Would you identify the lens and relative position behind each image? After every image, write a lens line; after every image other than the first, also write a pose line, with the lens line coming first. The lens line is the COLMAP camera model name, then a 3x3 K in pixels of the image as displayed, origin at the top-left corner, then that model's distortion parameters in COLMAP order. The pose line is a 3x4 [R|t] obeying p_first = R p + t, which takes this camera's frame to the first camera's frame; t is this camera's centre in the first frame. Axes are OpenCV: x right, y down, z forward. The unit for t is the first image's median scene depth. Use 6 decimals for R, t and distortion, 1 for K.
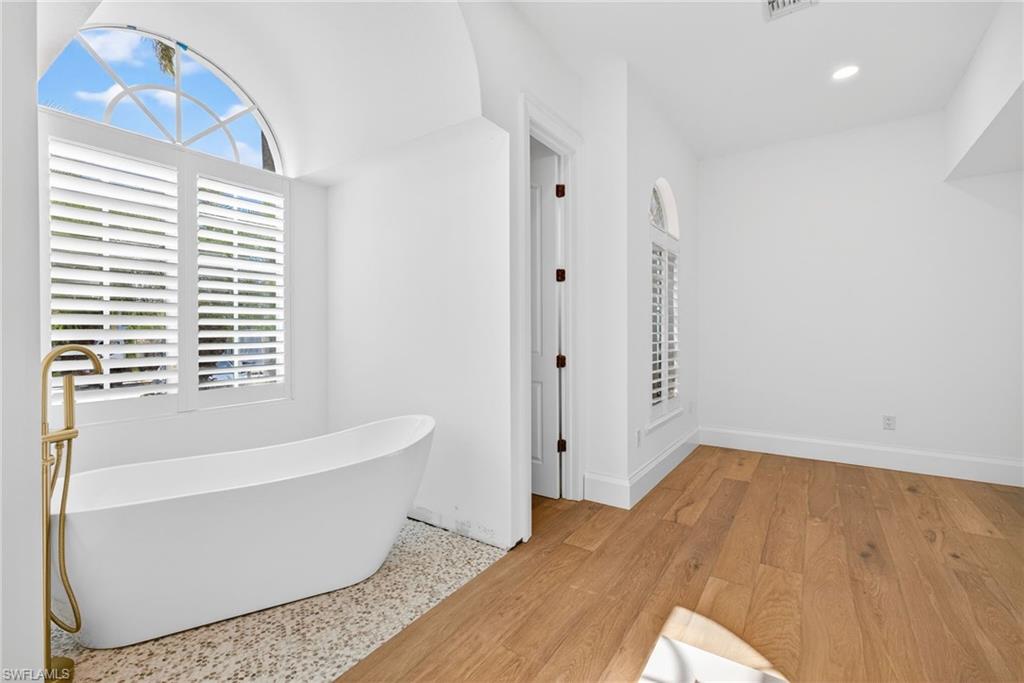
lens RADIAL K [[448.6, 0, 518.9], [0, 448.6, 346.4], [0, 0, 1]] dist [0.000767, -0.000542]
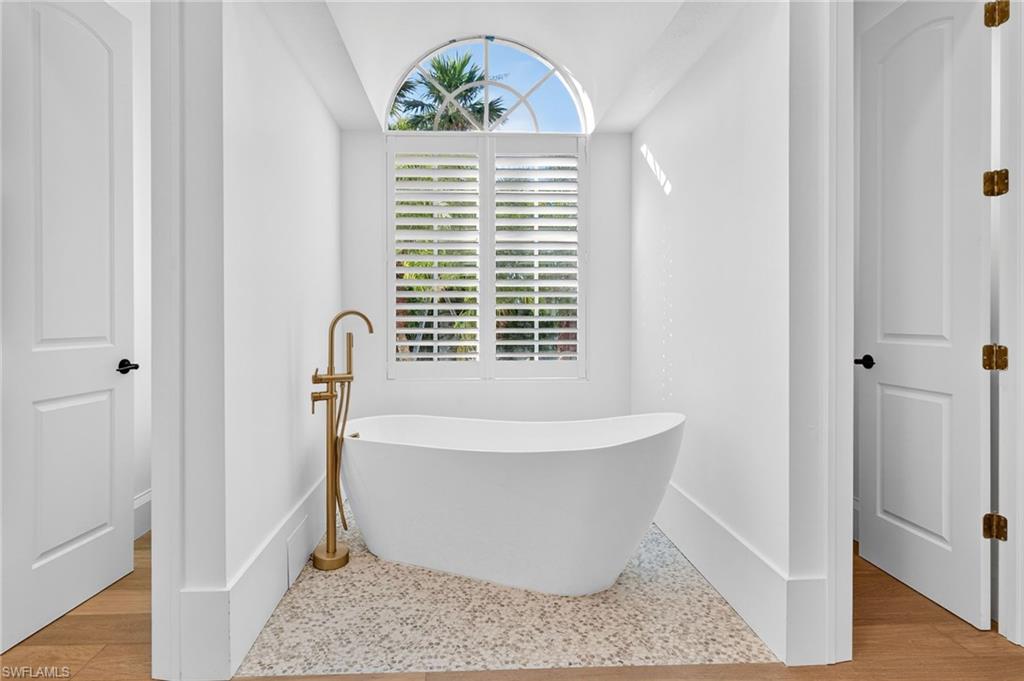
lens RADIAL K [[545.1, 0, 483.0], [0, 545.1, 330.3], [0, 0, 1]] dist [0.001554, -0.000321]
pose [[0.585189, 0.023729, -0.810550, 0.386871], [-0.028910, 0.999547, 0.008390, 0.024064], [0.810381, 0.018523, 0.585610, 0.285650]]
